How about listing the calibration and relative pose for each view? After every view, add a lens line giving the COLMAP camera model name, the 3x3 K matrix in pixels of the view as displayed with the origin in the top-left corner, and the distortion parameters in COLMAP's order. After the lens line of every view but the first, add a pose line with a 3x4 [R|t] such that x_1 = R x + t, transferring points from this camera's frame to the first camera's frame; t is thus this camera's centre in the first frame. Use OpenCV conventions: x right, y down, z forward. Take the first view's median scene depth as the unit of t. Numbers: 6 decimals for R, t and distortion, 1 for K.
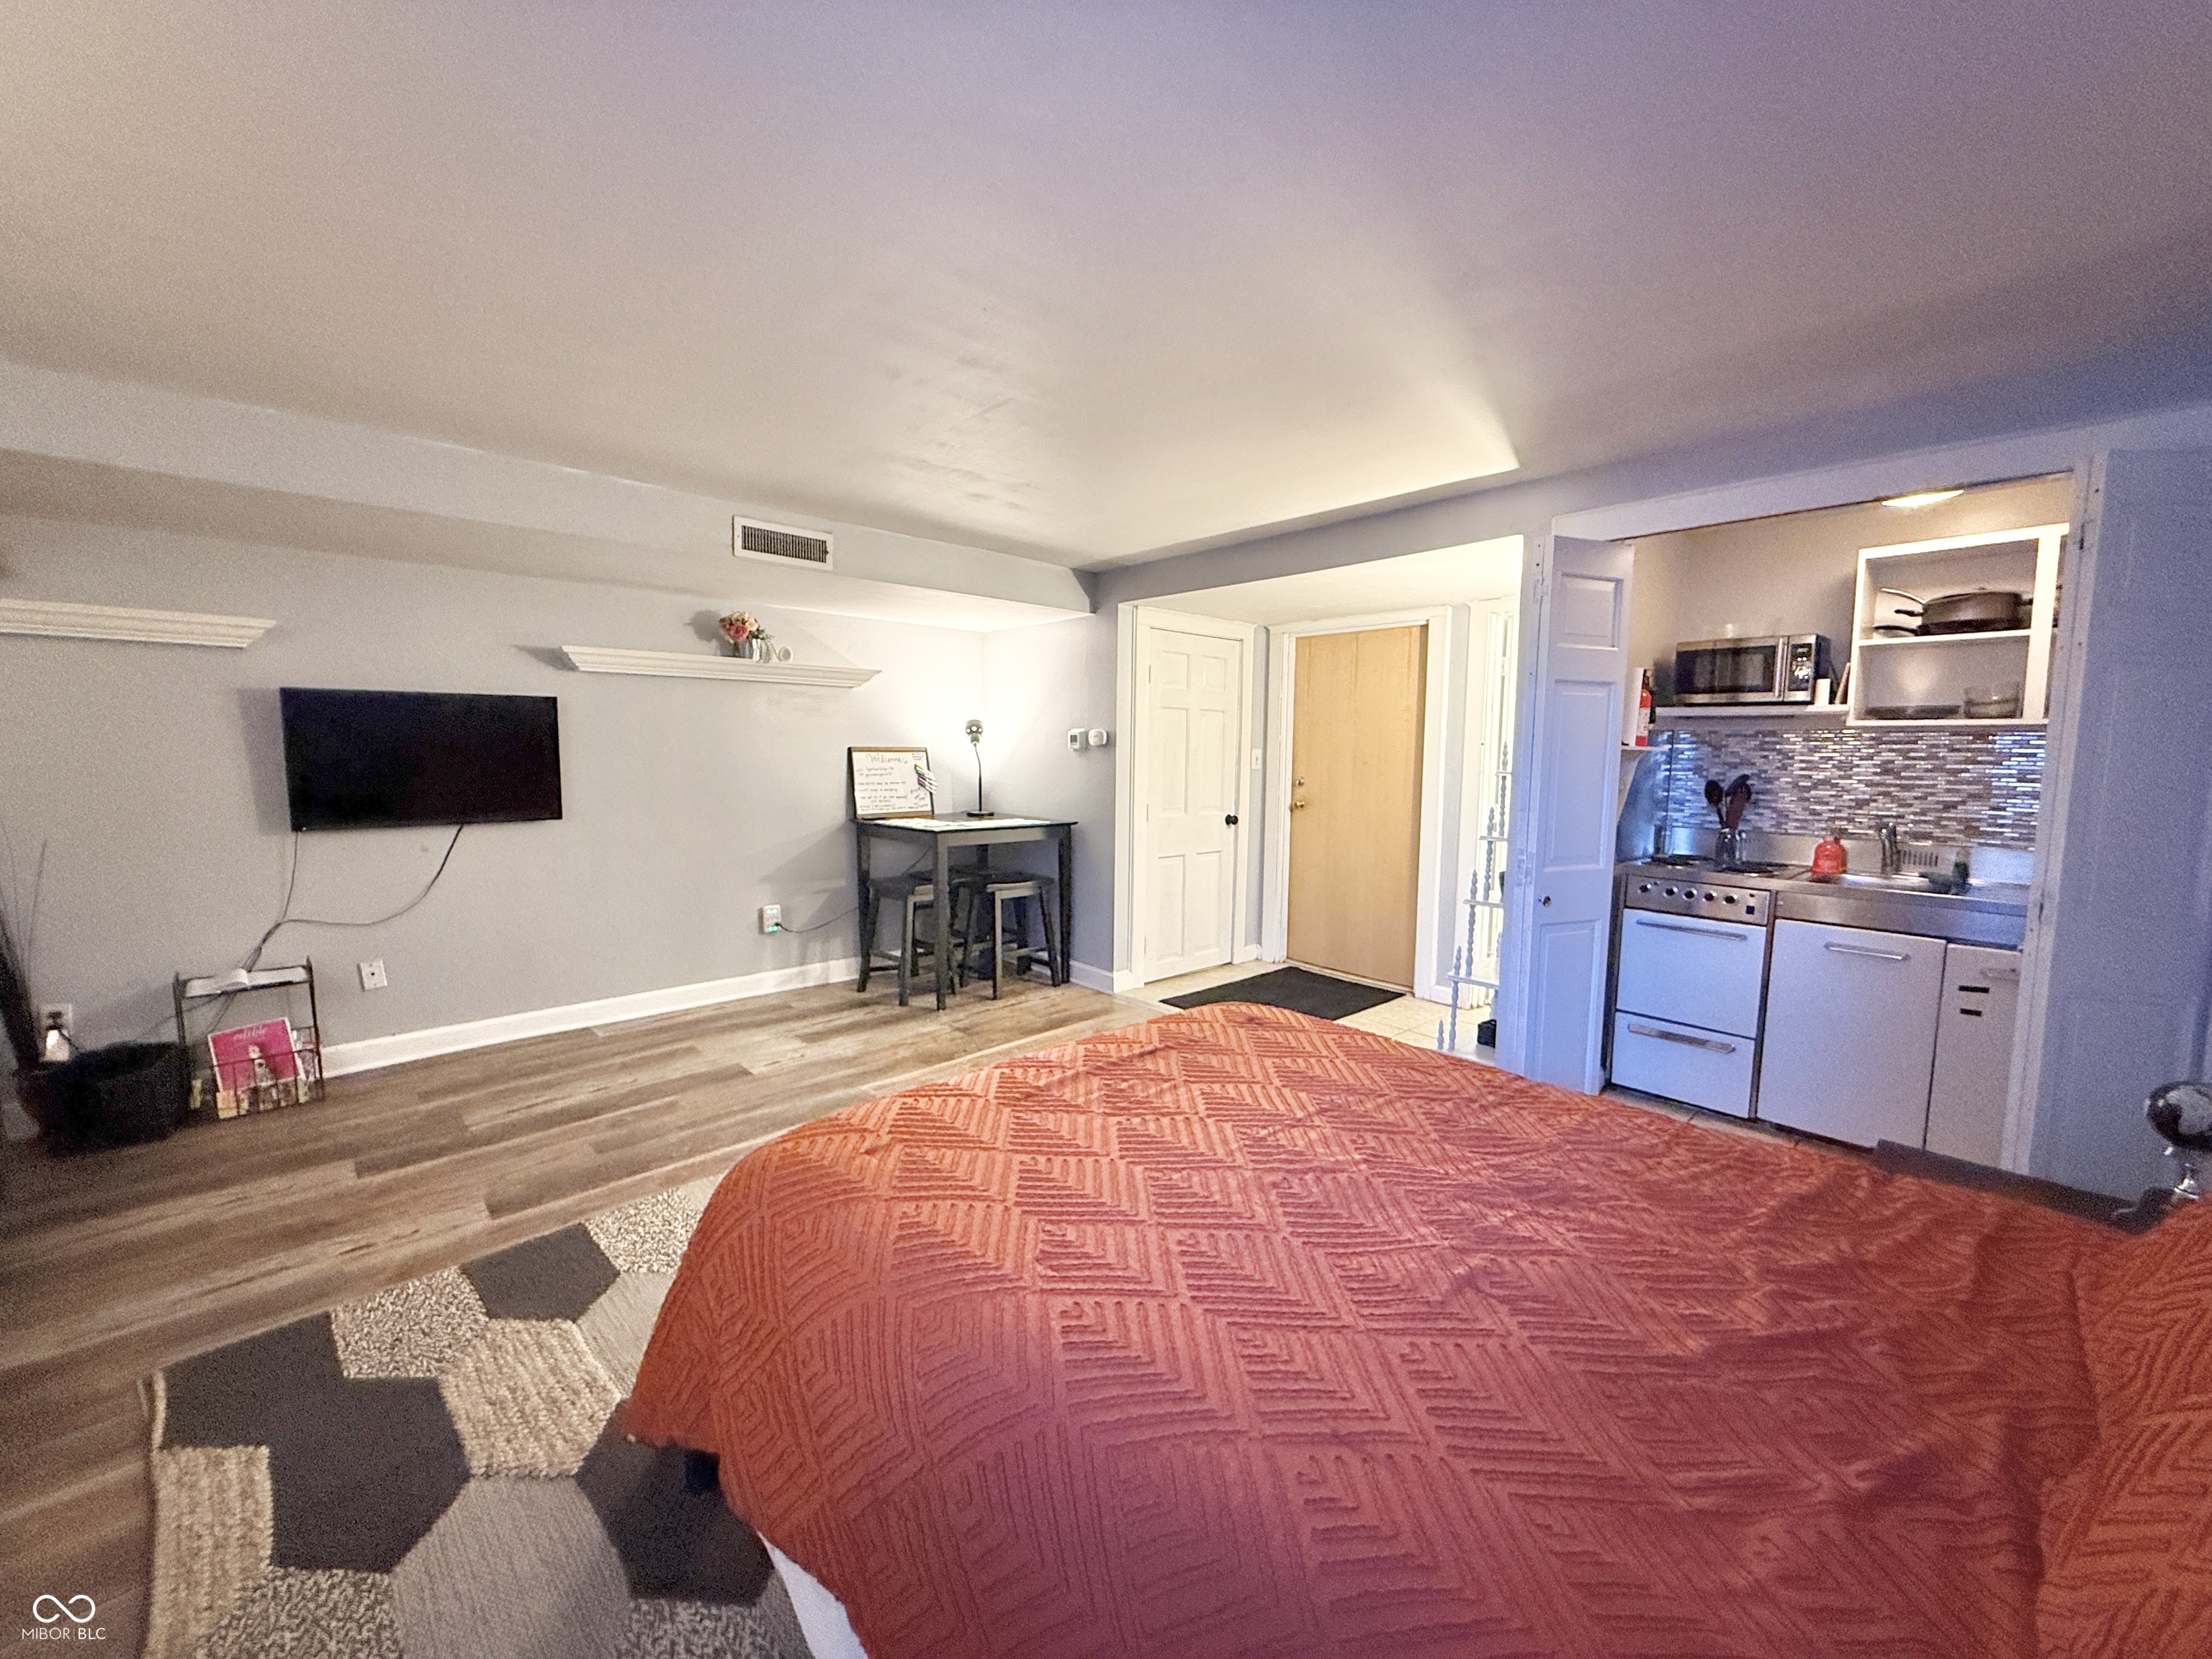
lens RADIAL K [[884.0, 0, 1099.2], [0, 884.0, 833.8], [0, 0, 1]] dist [-0.000288, 0.001924]
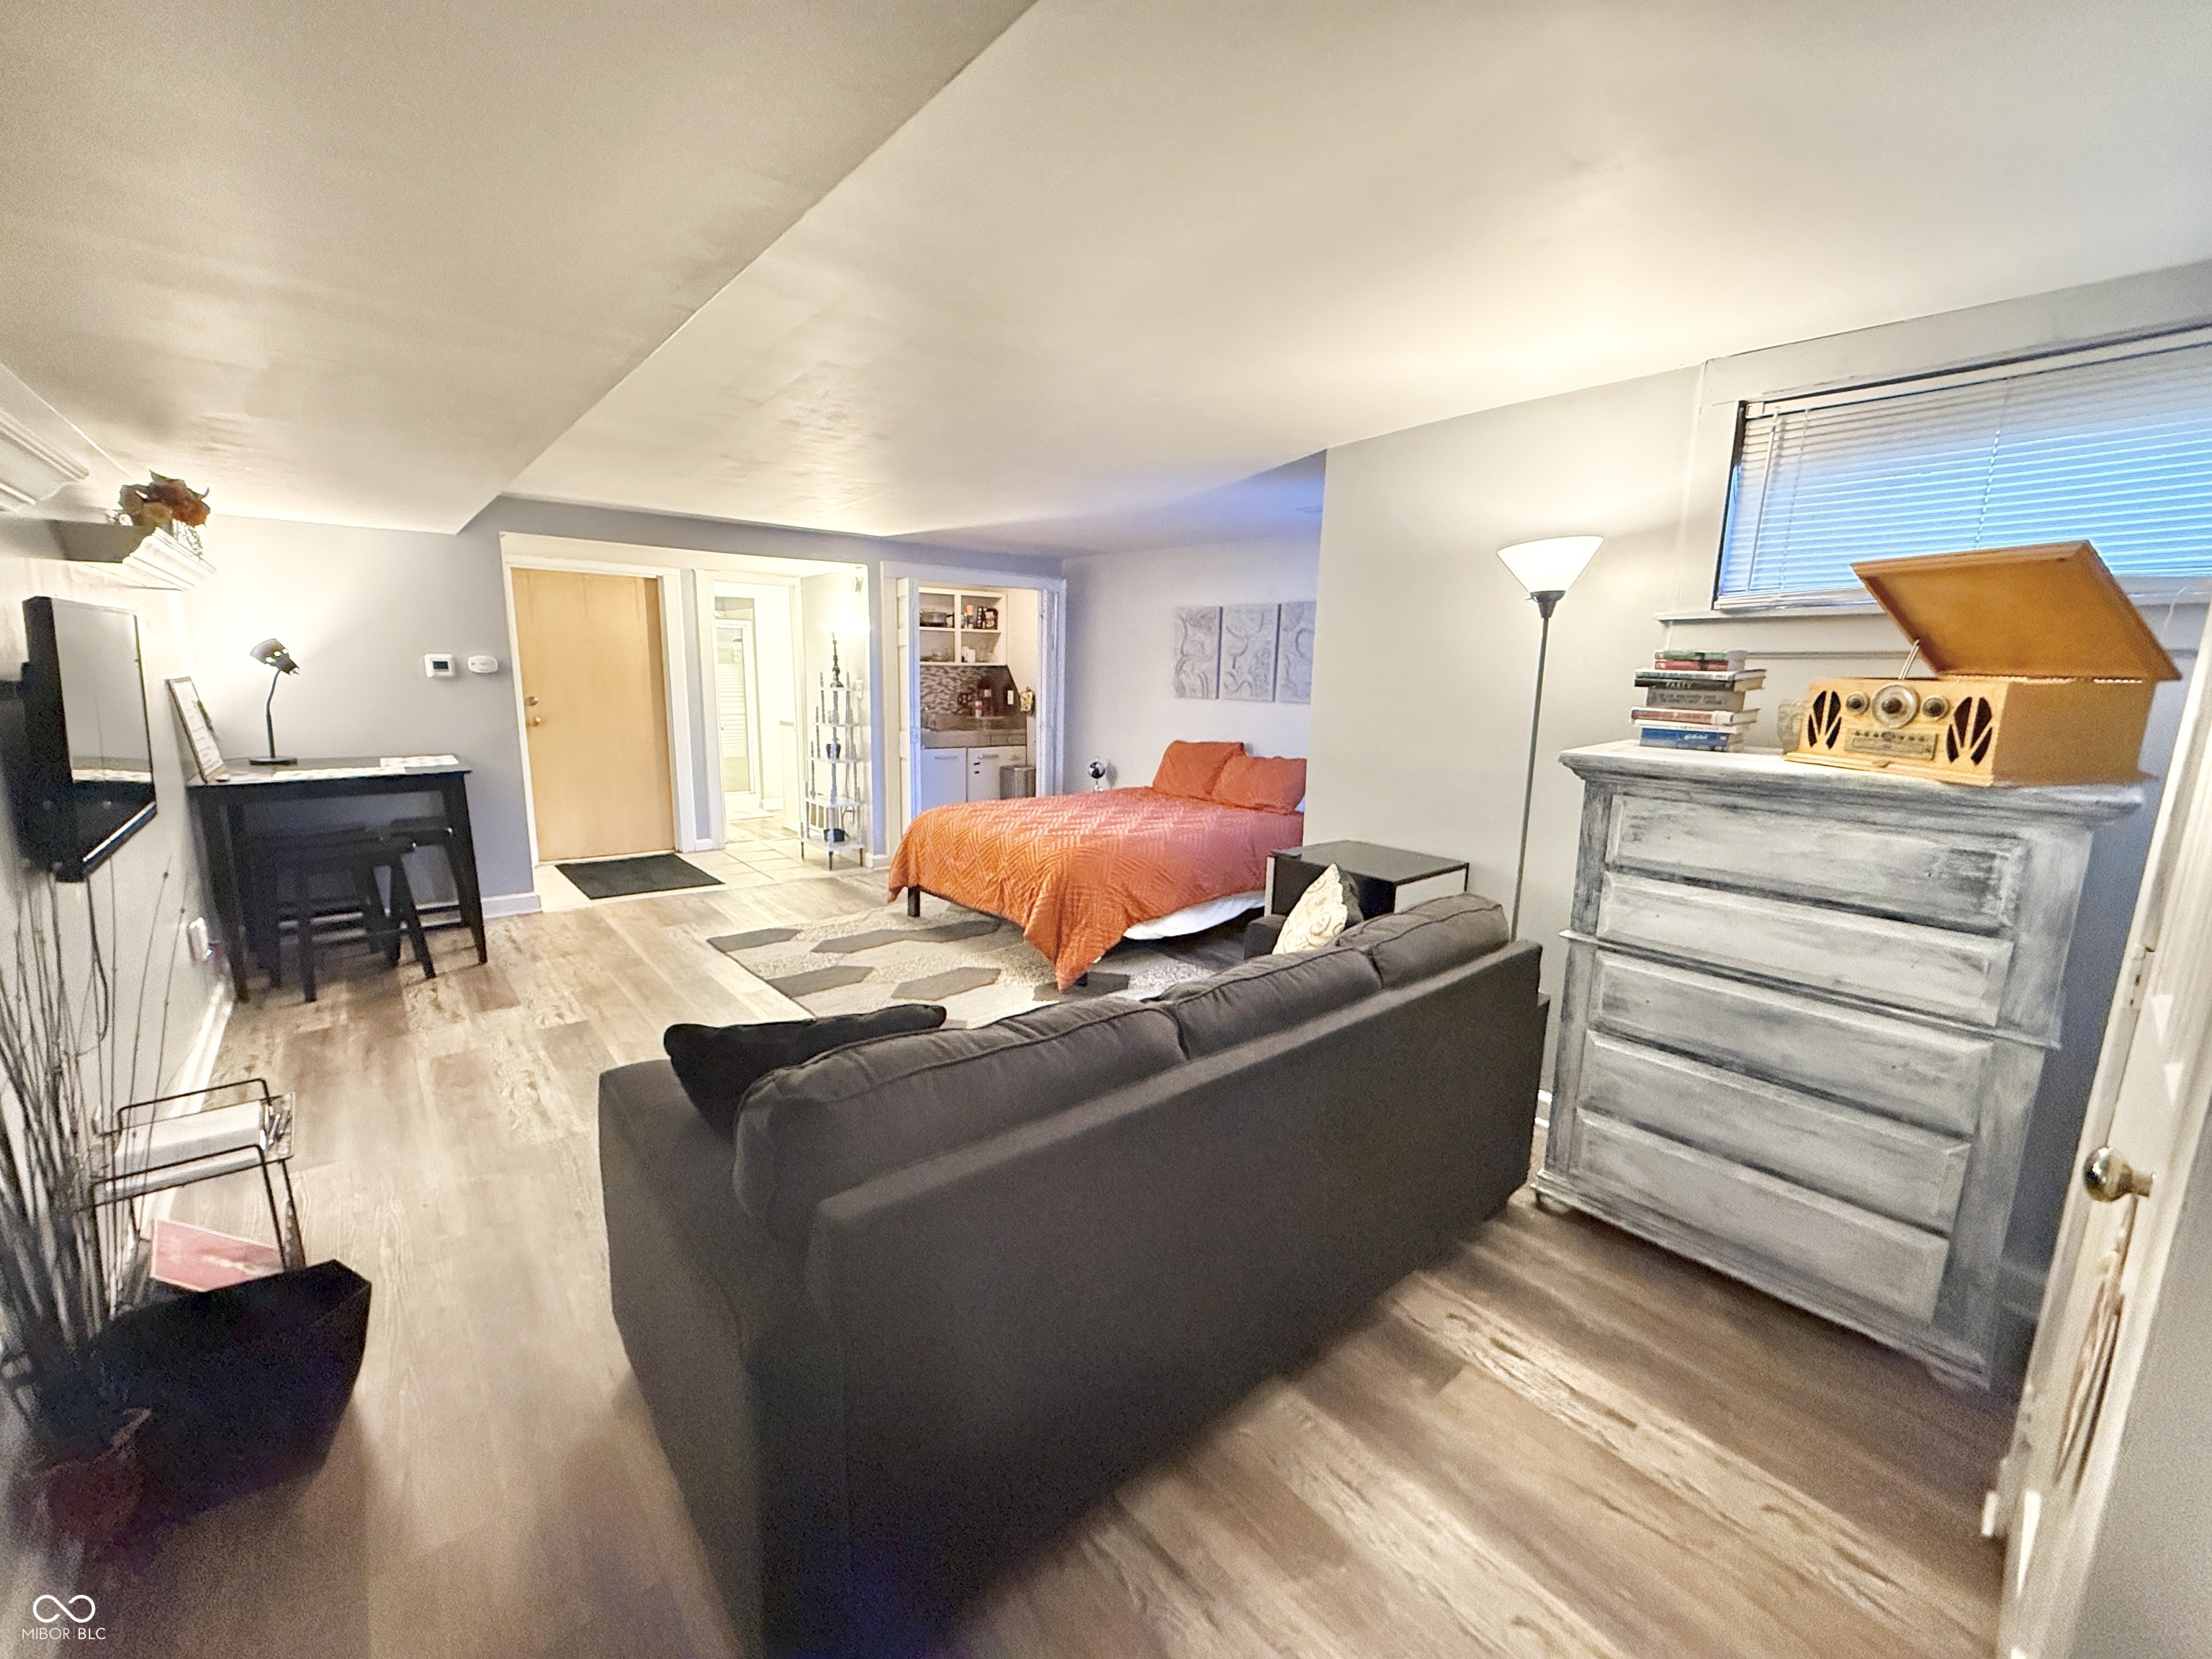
lens RADIAL K [[884.0, 0, 1114.2], [0, 884.0, 826.3], [0, 0, 1]] dist [-0.000288, 0.001924]
pose [[0.037091, -0.188325, 0.981406, -1.440922], [0.073805, 0.979916, 0.185250, -0.092574], [-0.996583, 0.065561, 0.050246, 0.375233]]
